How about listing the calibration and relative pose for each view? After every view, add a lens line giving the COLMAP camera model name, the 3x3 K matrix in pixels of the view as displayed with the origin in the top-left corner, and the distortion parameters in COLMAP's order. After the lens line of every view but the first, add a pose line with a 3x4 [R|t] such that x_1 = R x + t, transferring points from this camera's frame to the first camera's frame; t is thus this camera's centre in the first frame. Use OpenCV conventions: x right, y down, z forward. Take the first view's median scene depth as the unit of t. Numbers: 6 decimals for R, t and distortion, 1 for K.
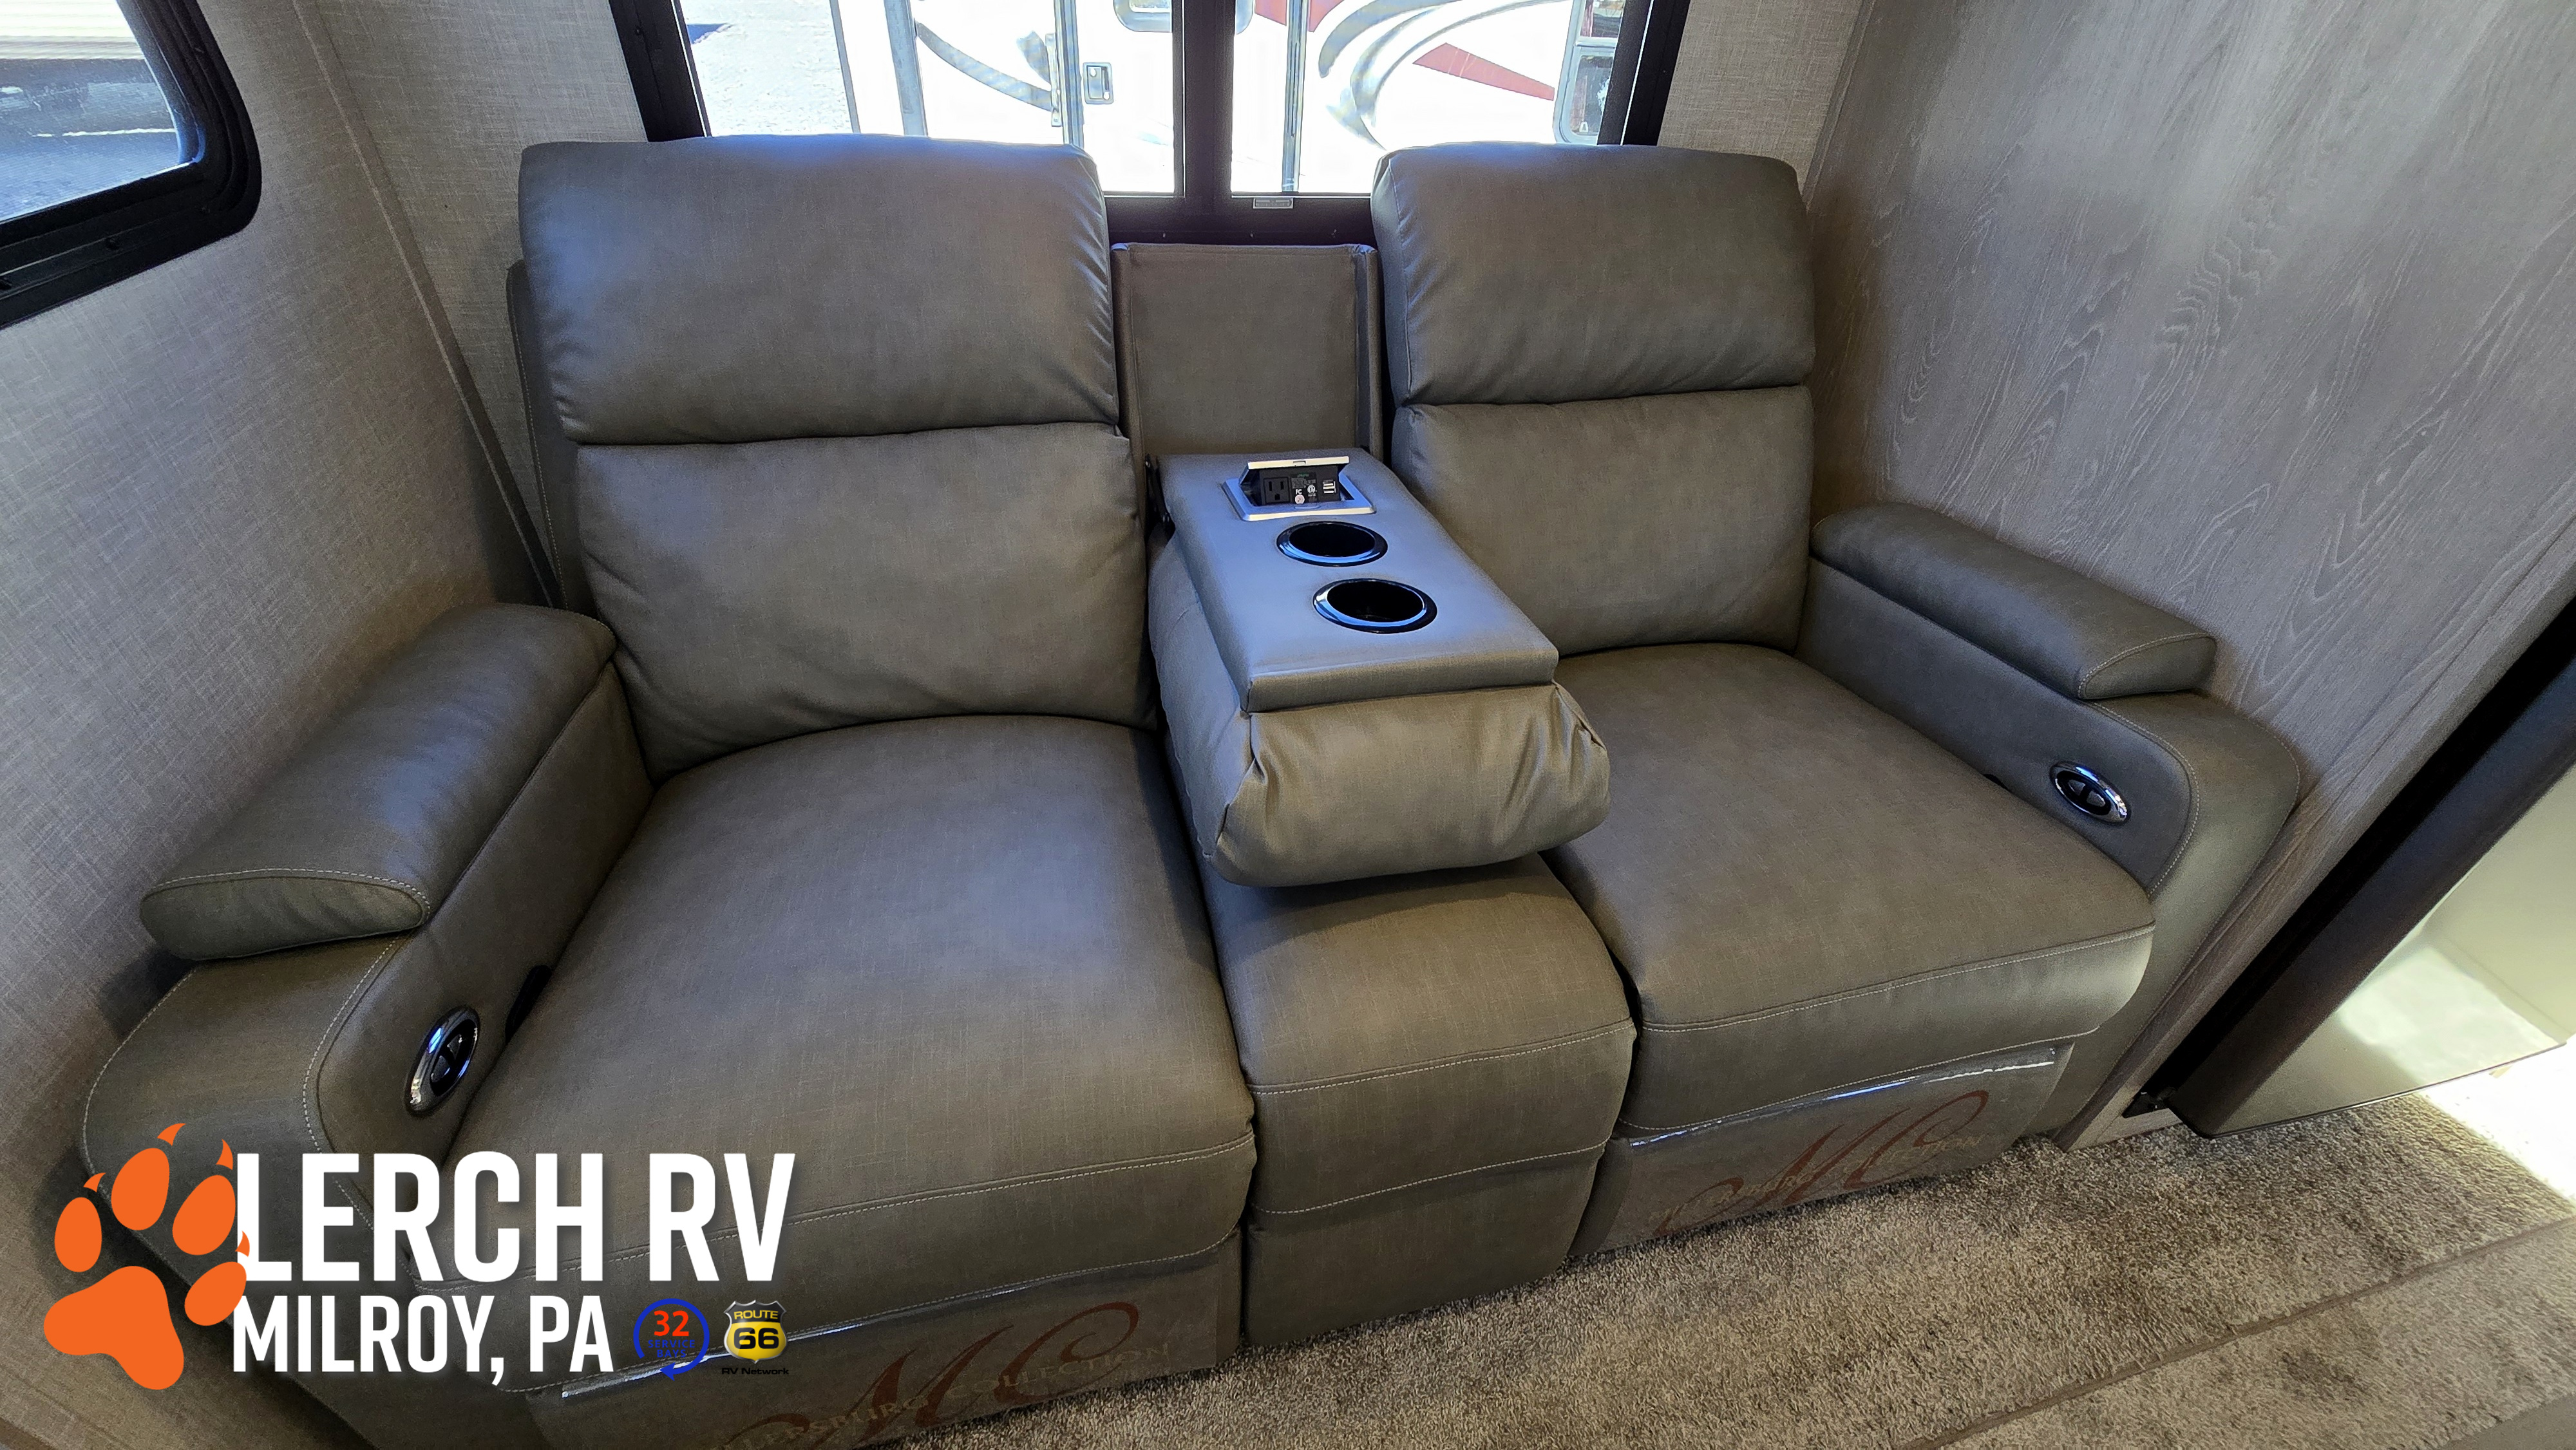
lens RADIAL K [[1052.9, 0, 1289.0], [0, 1052.9, 721.6], [0, 0, 1]] dist [-0.002112, -0.000276]
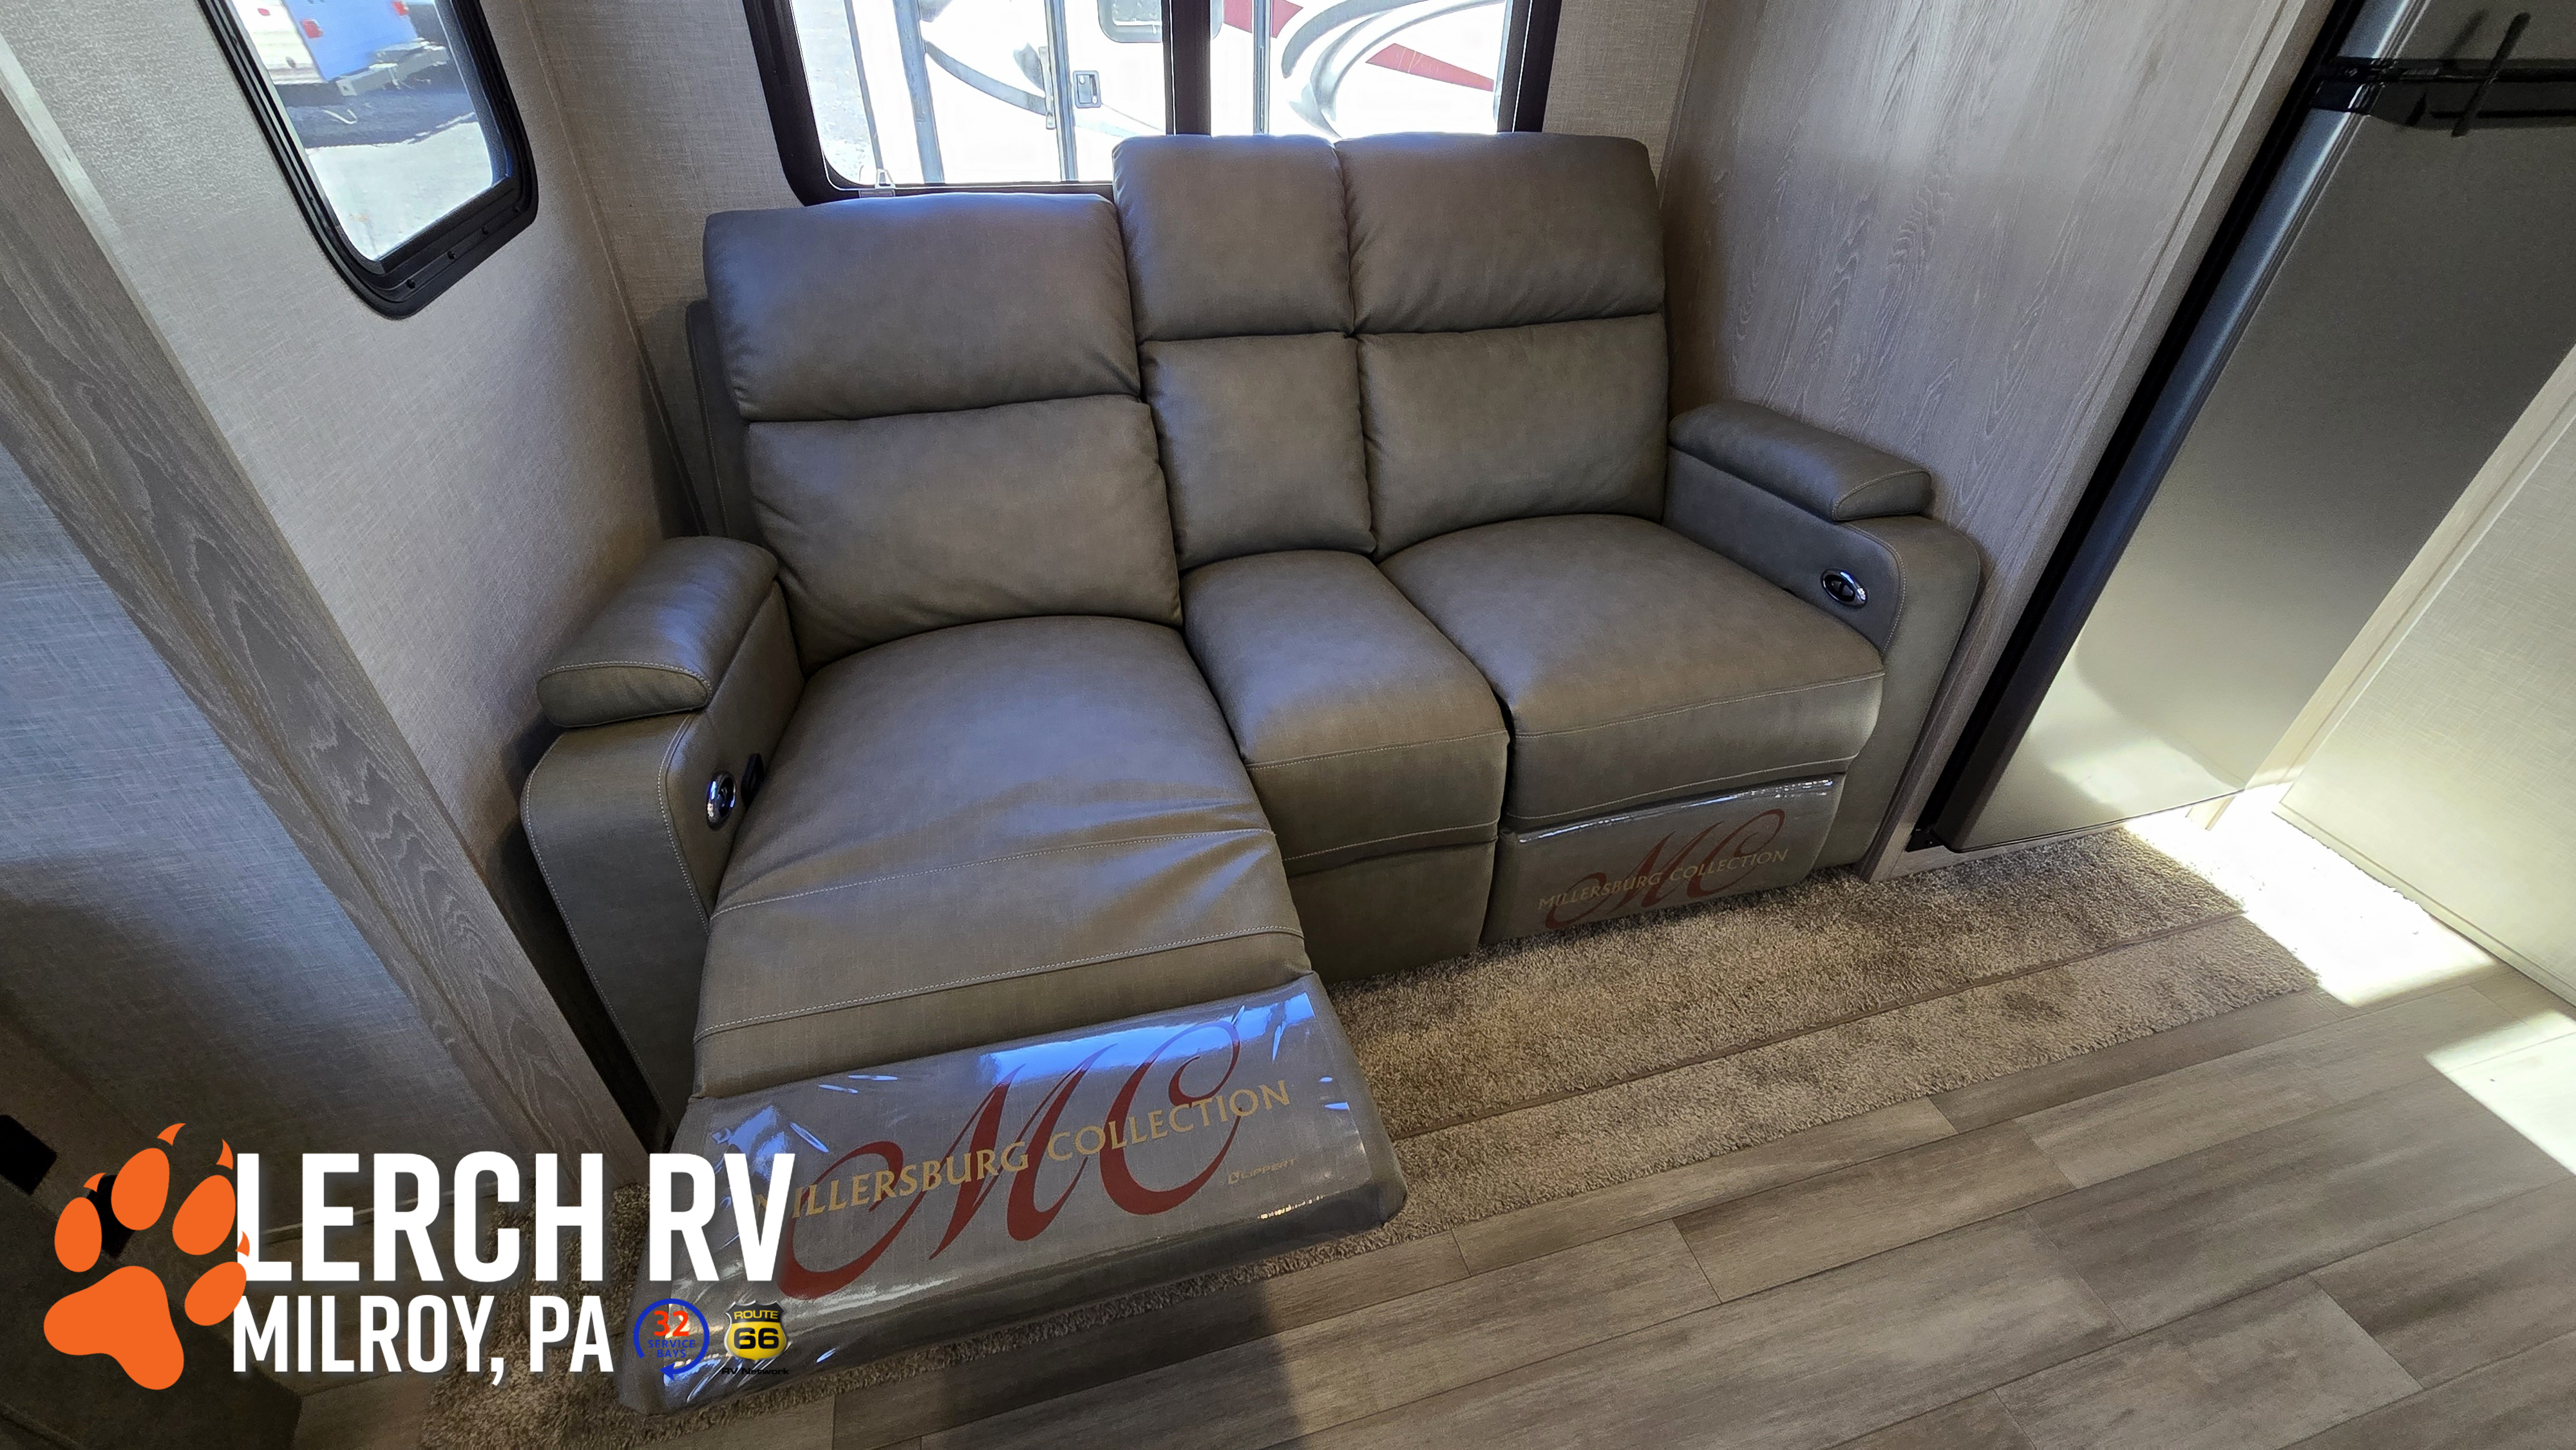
lens RADIAL K [[1052.9, 0, 1284.9], [0, 1052.9, 713.9], [0, 0, 1]] dist [-0.002112, -0.000276]
pose [[0.999423, -0.033608, 0.004824, 0.007760], [0.033606, 0.999435, 0.000417, 0.184733], [-0.004836, -0.000255, 0.999988, -0.344529]]
